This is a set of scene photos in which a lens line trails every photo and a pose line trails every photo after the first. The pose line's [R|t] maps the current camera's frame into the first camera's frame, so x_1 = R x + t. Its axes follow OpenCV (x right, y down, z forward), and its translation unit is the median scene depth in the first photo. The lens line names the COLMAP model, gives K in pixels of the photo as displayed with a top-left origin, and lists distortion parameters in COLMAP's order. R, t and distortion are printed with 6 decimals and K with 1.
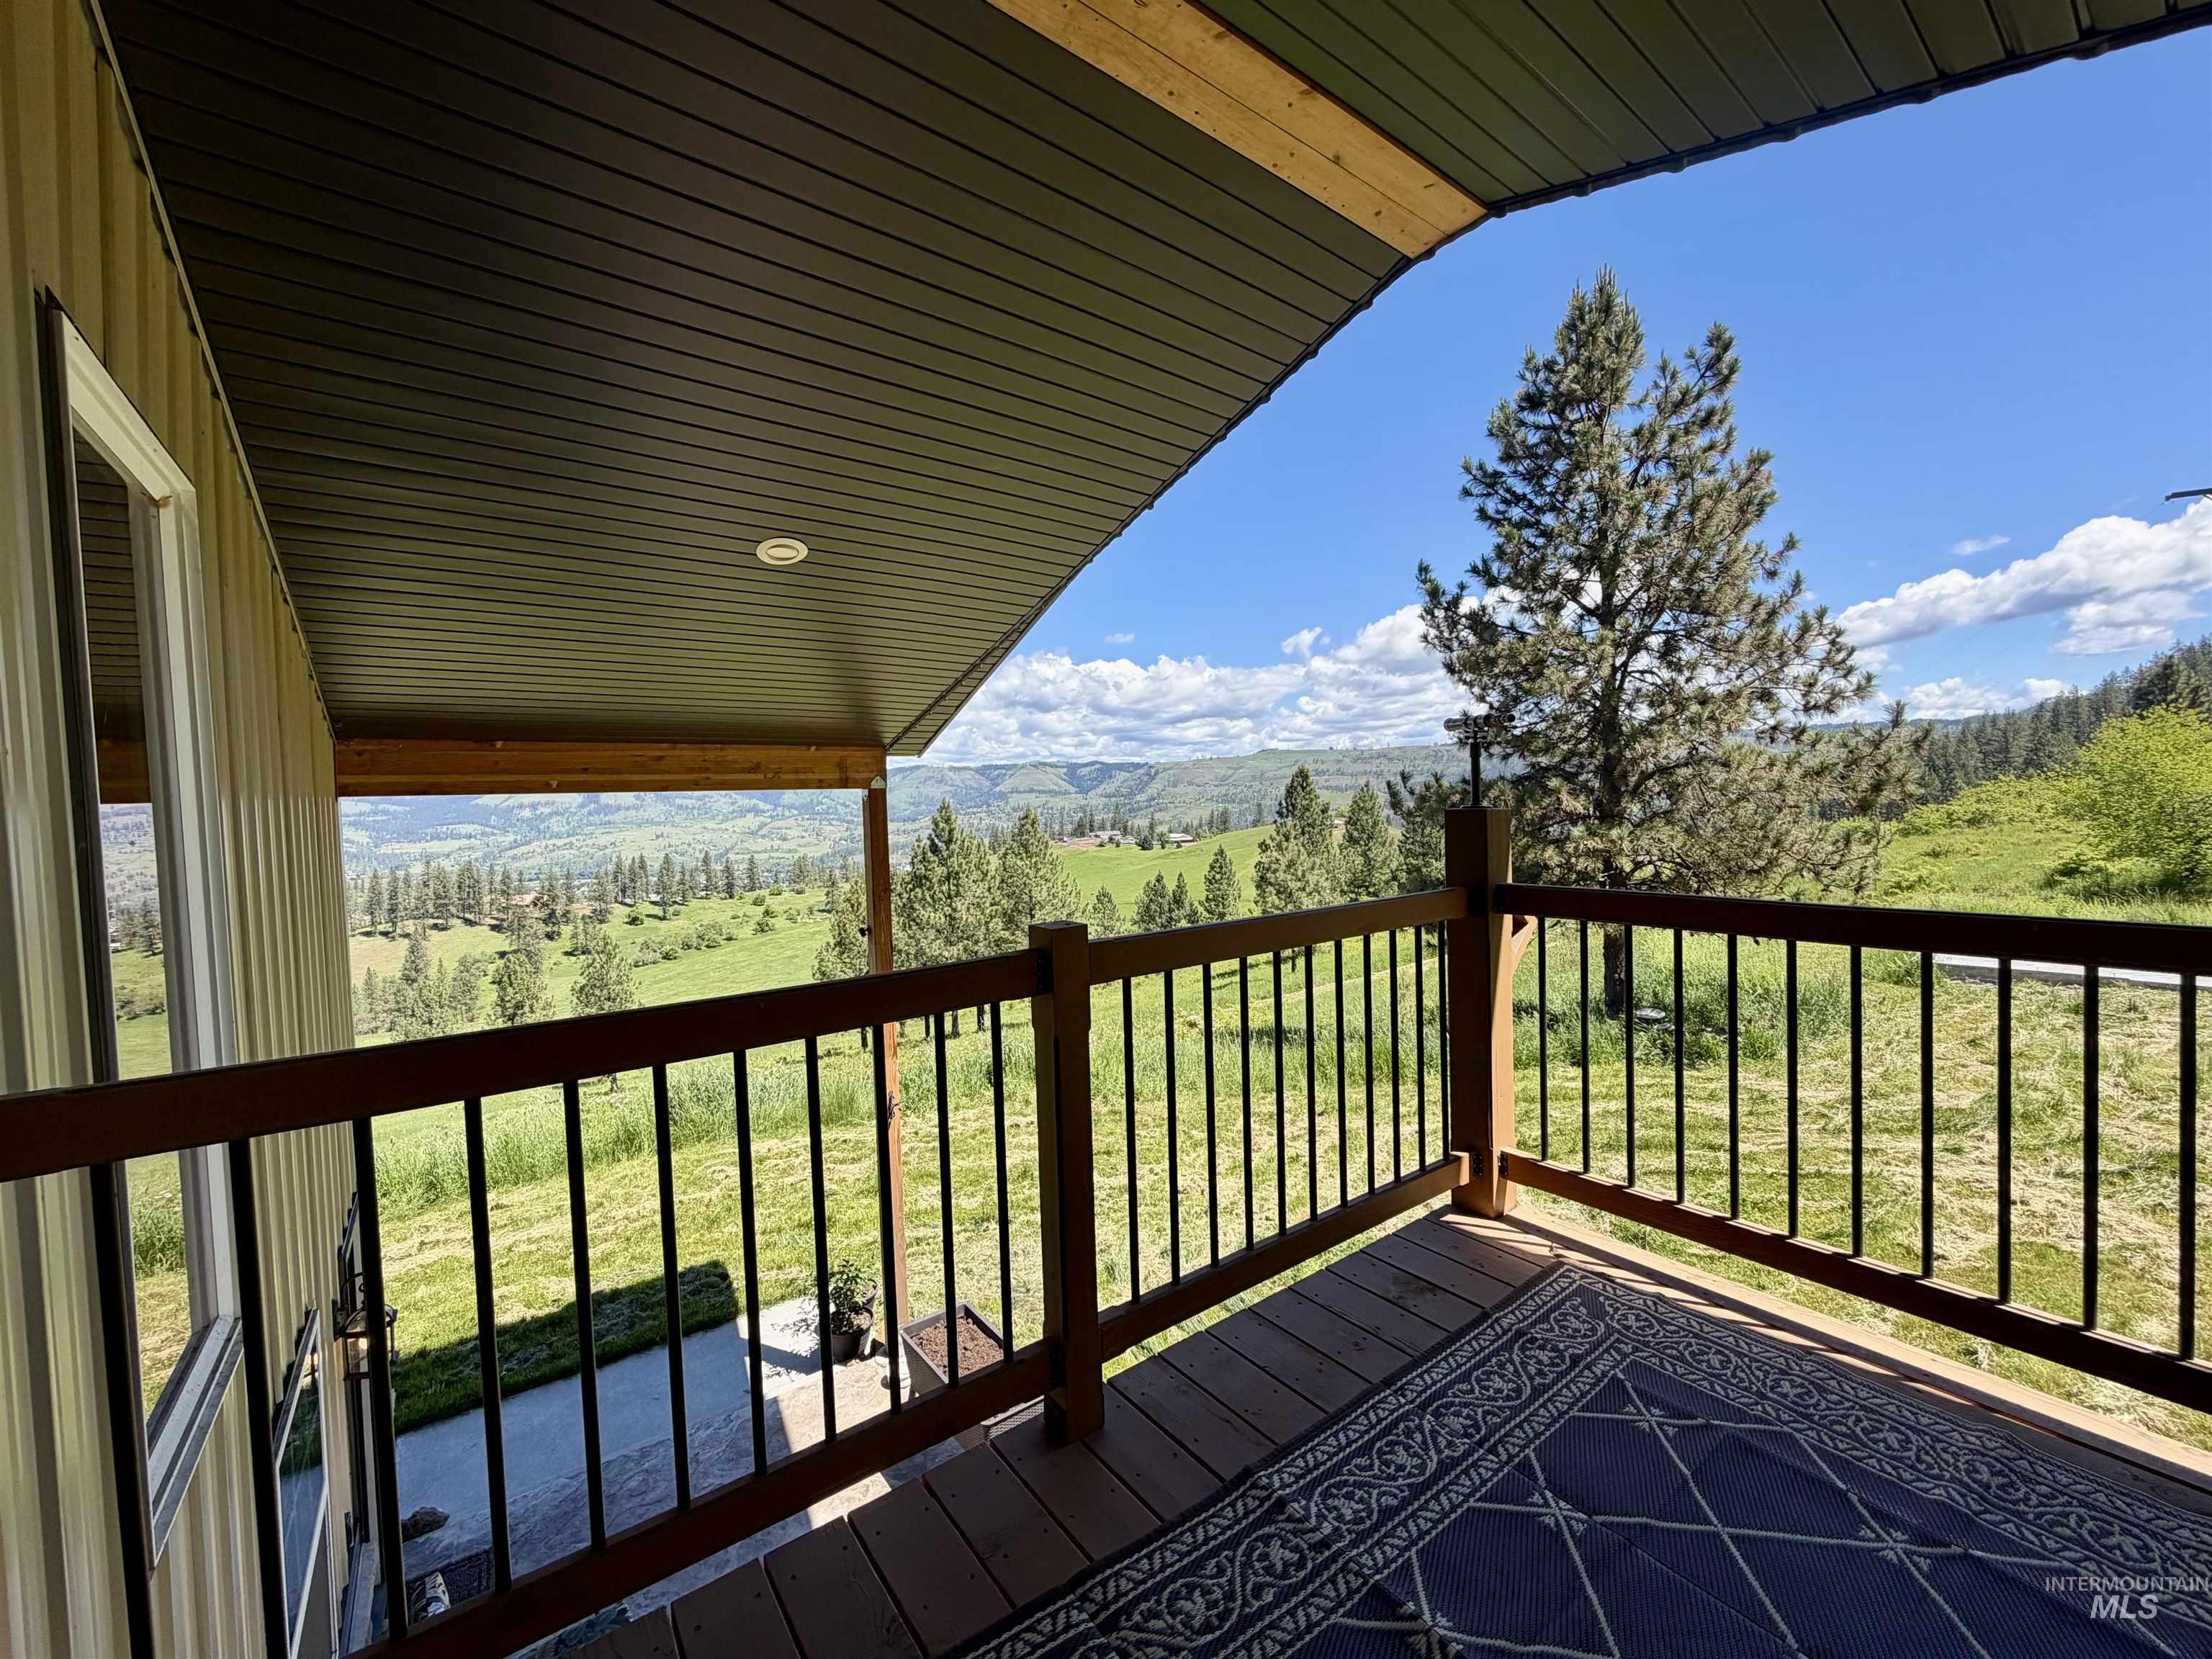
lens RADIAL K [[882.6, 0, 1102.0], [0, 882.6, 835.4], [0, 0, 1]] dist [-0.001574, -0.000160]
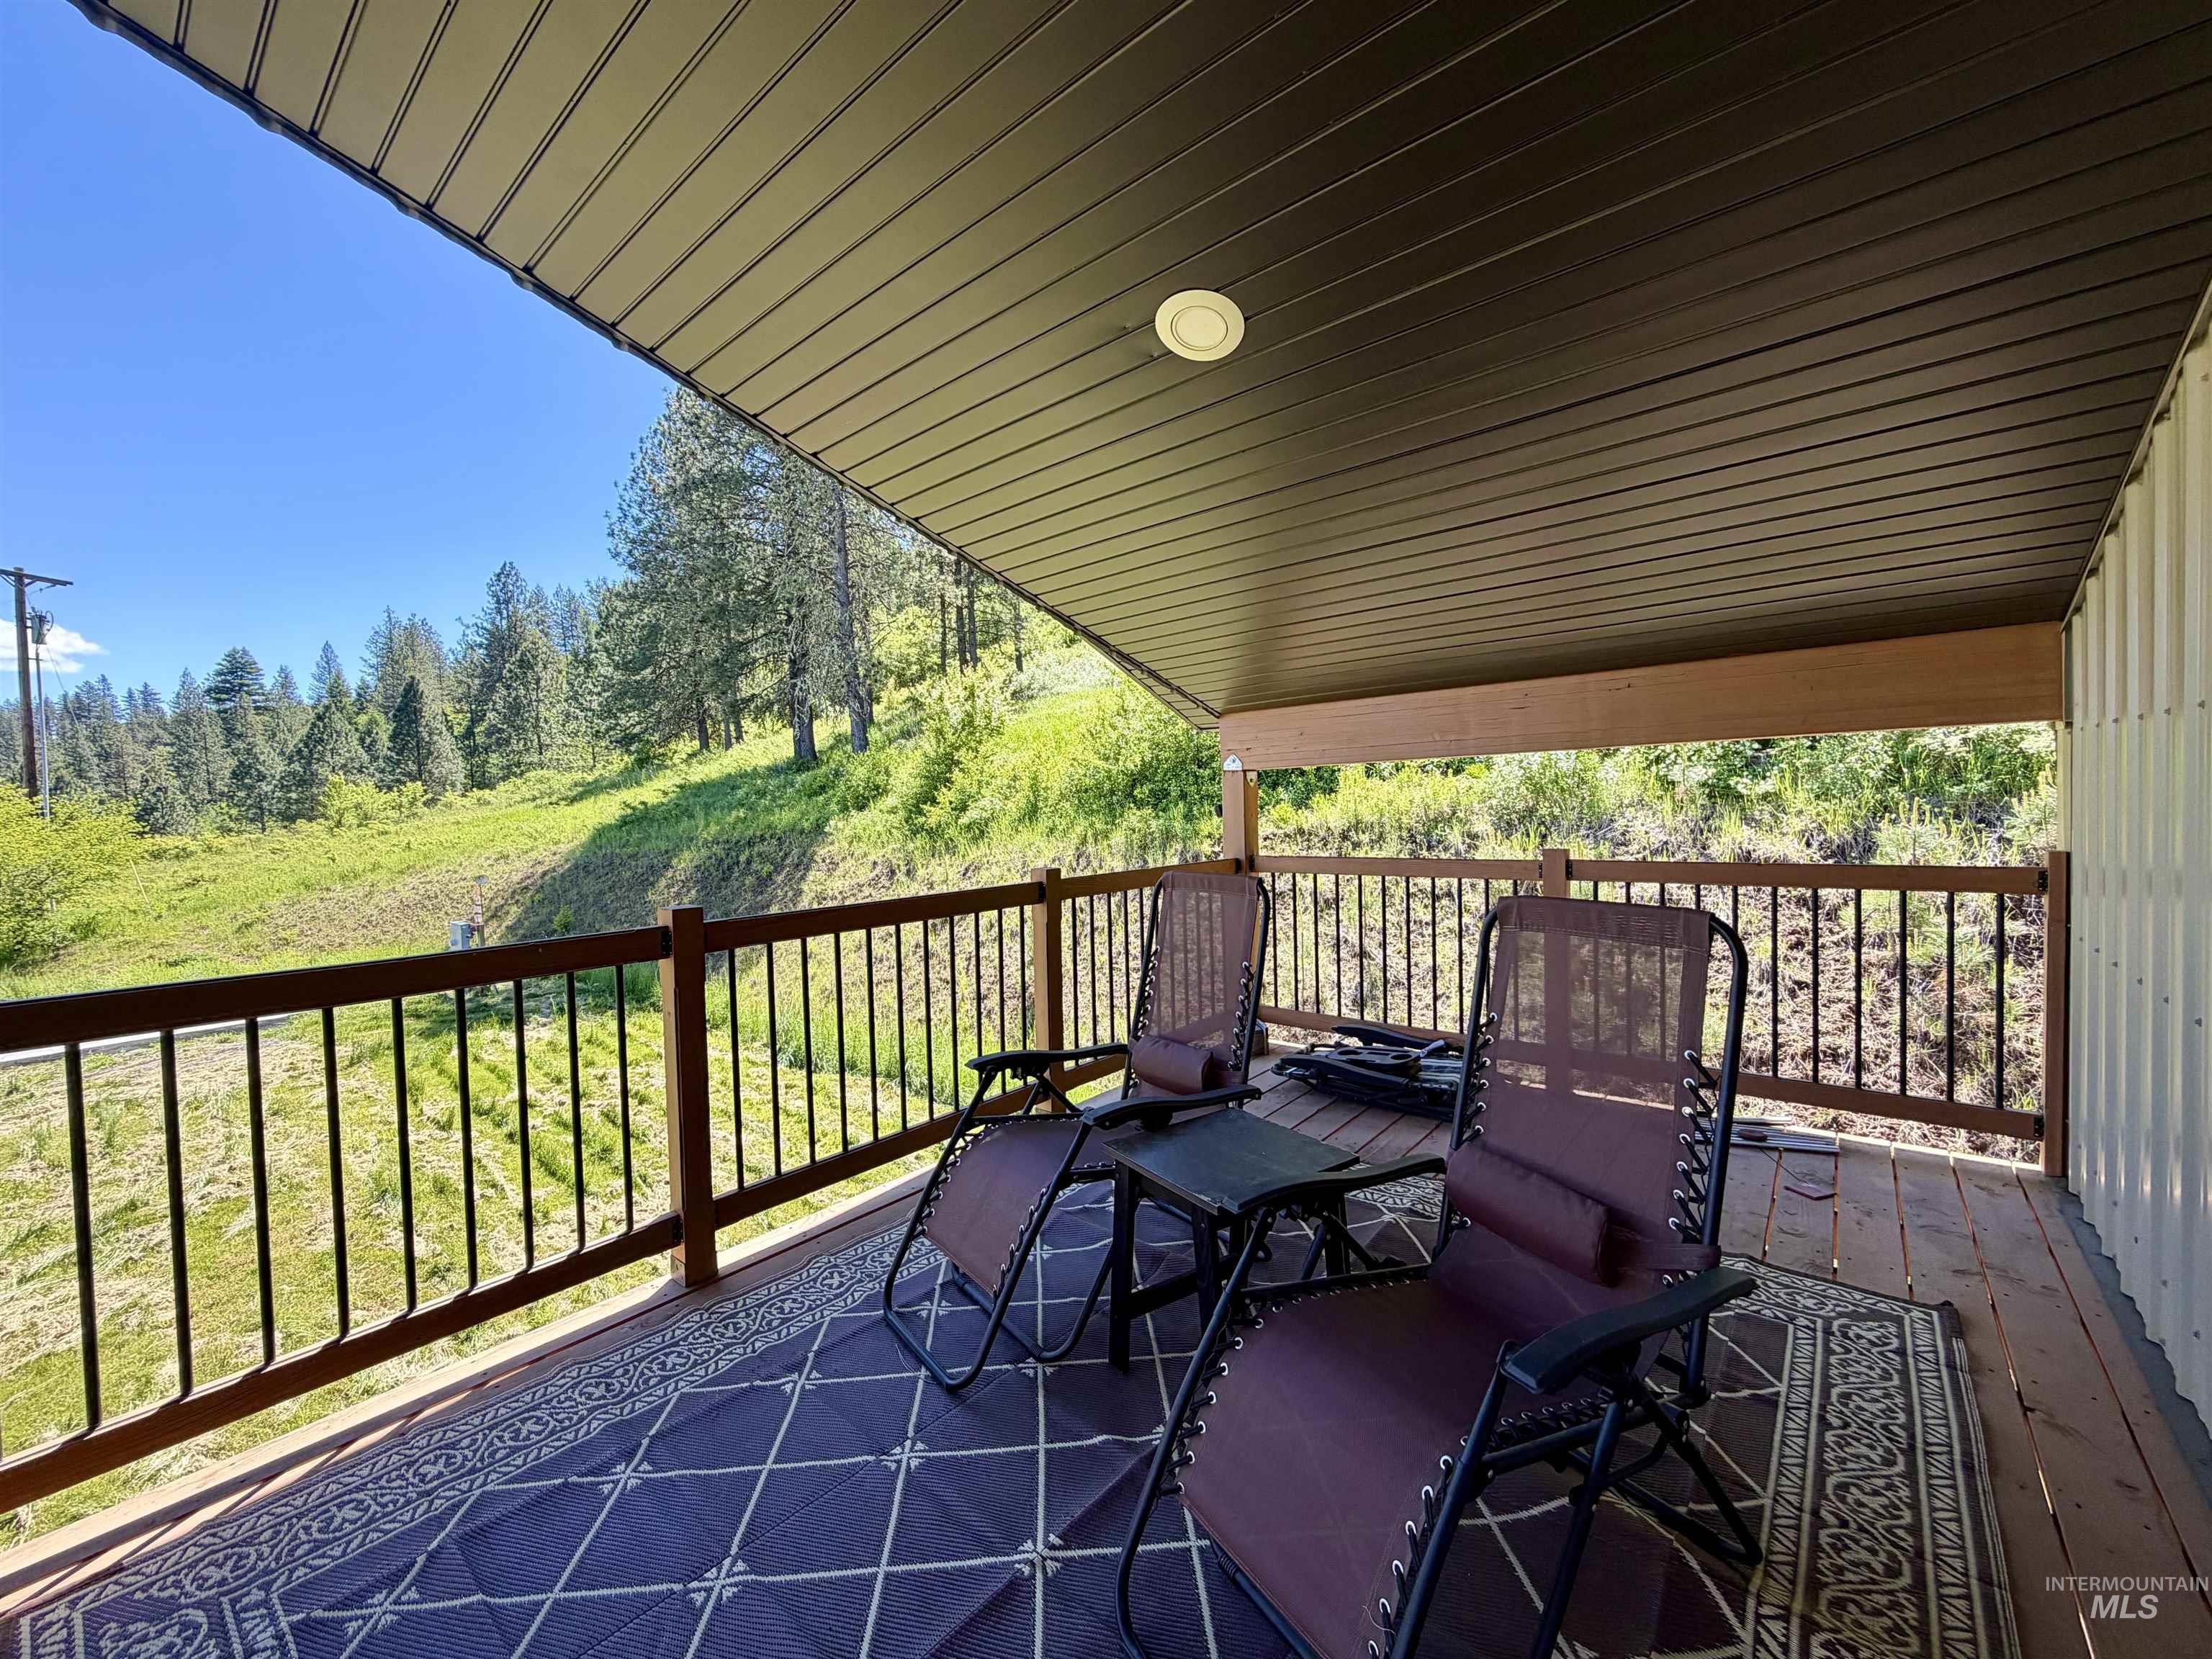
lens RADIAL K [[882.6, 0, 1095.6], [0, 882.6, 824.9], [0, 0, 1]] dist [-0.001574, -0.000160]
pose [[-0.231238, 0.016568, 0.972756, -0.277928], [0.078209, 0.996936, 0.001612, -0.006788], [-0.969749, 0.076451, -0.231825, 0.417041]]
